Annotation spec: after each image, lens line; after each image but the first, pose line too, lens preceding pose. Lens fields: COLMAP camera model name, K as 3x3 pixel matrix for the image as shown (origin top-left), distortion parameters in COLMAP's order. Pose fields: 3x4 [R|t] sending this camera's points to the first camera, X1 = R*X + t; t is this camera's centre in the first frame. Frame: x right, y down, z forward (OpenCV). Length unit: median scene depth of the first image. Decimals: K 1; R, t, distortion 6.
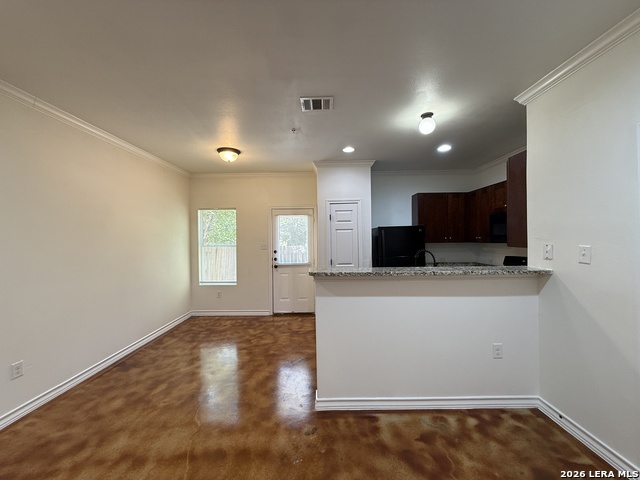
lens RADIAL K [[255.1, 0, 319.2], [0, 255.1, 240.4], [0, 0, 1]] dist [0.002445, 0.000154]
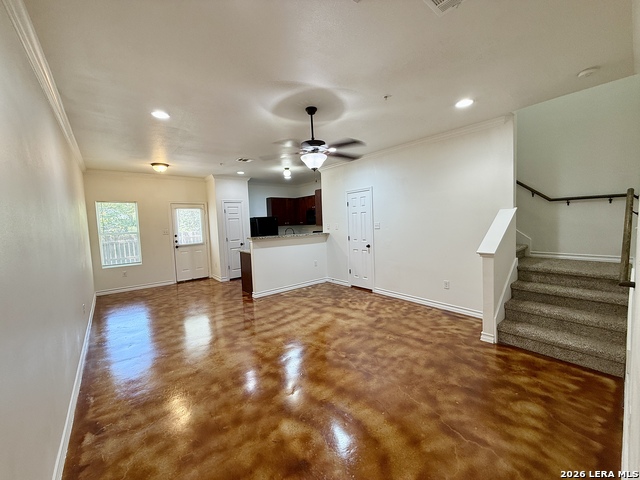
lens RADIAL K [[255.1, 0, 319.6], [0, 255.1, 239.9], [0, 0, 1]] dist [0.002445, 0.000154]
pose [[0.766589, -0.059368, 0.639387, -0.573183], [0.029839, 0.997935, 0.056885, 0.015028], [-0.641444, -0.024529, 0.766778, -0.639367]]
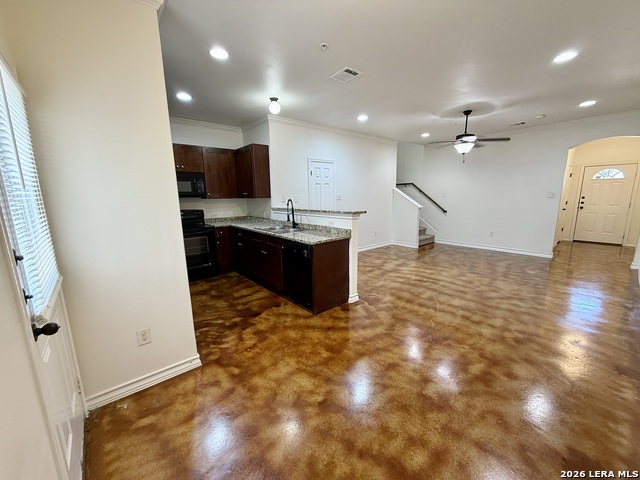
lens RADIAL K [[255.1, 0, 321.0], [0, 255.1, 237.1], [0, 0, 1]] dist [0.002445, 0.000154]
pose [[-0.653452, -0.106039, 0.749504, -0.565838], [0.030060, 0.985724, 0.165666, 0.008004], [-0.756371, 0.130785, -0.640935, 1.206175]]
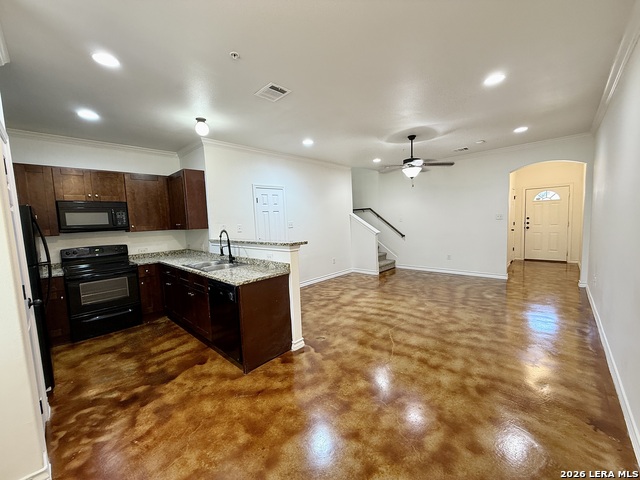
lens RADIAL K [[255.1, 0, 320.0], [0, 255.1, 237.0], [0, 0, 1]] dist [0.002445, 0.000154]
pose [[-0.732791, -0.006541, 0.680422, -0.553225], [0.057058, 0.995841, 0.071023, 0.004380], [-0.678057, 0.090869, -0.729371, 1.055390]]
